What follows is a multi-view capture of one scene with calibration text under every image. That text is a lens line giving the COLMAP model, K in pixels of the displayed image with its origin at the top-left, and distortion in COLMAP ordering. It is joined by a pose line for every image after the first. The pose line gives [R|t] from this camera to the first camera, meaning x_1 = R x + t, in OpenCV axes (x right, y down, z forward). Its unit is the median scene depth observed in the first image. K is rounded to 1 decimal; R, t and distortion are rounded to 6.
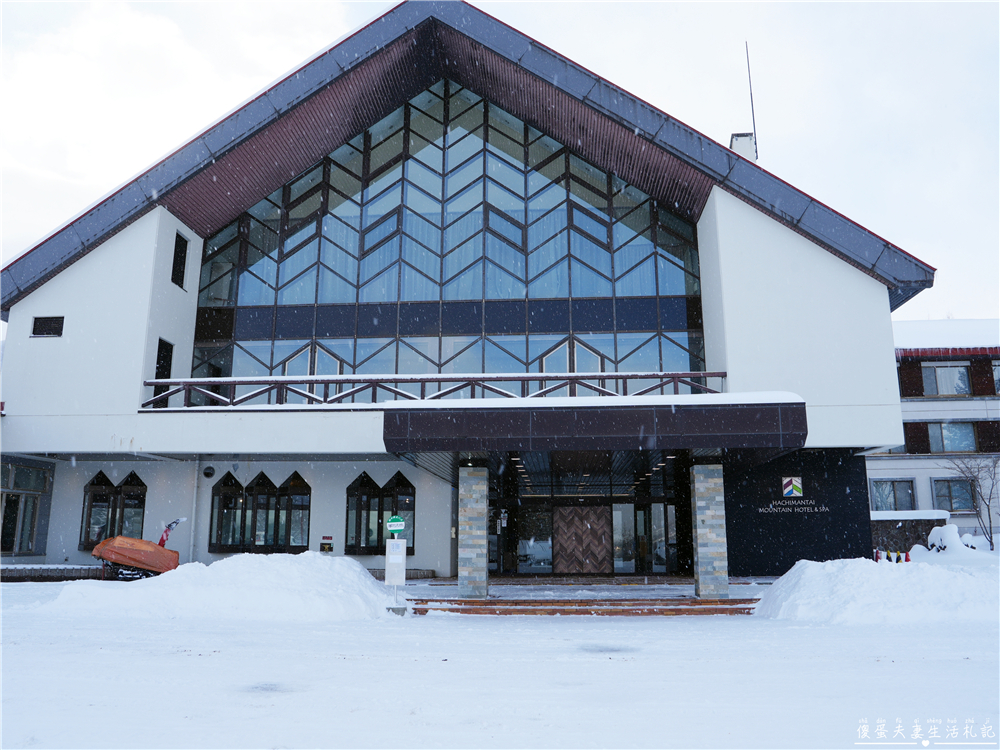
lens RADIAL K [[781.8, 0, 500.0], [0, 781.8, 375.0], [0, 0, 1]] dist [-0.111877, 0.096341]
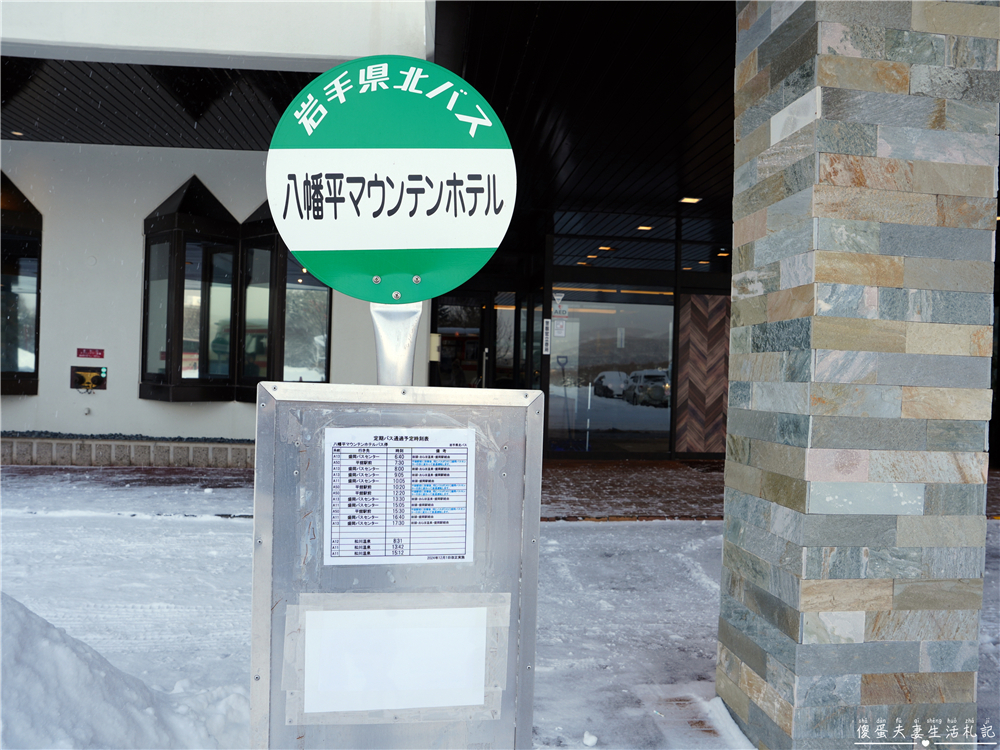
lens RADIAL K [[781.8, 0, 500.0], [0, 781.8, 375.0], [0, 0, 1]] dist [-0.111877, 0.096341]
pose [[0.985760, 0.026645, 0.166037, -0.091204], [-0.062972, 0.974013, 0.217561, 0.130026], [-0.155925, -0.224918, 0.961821, 0.621103]]
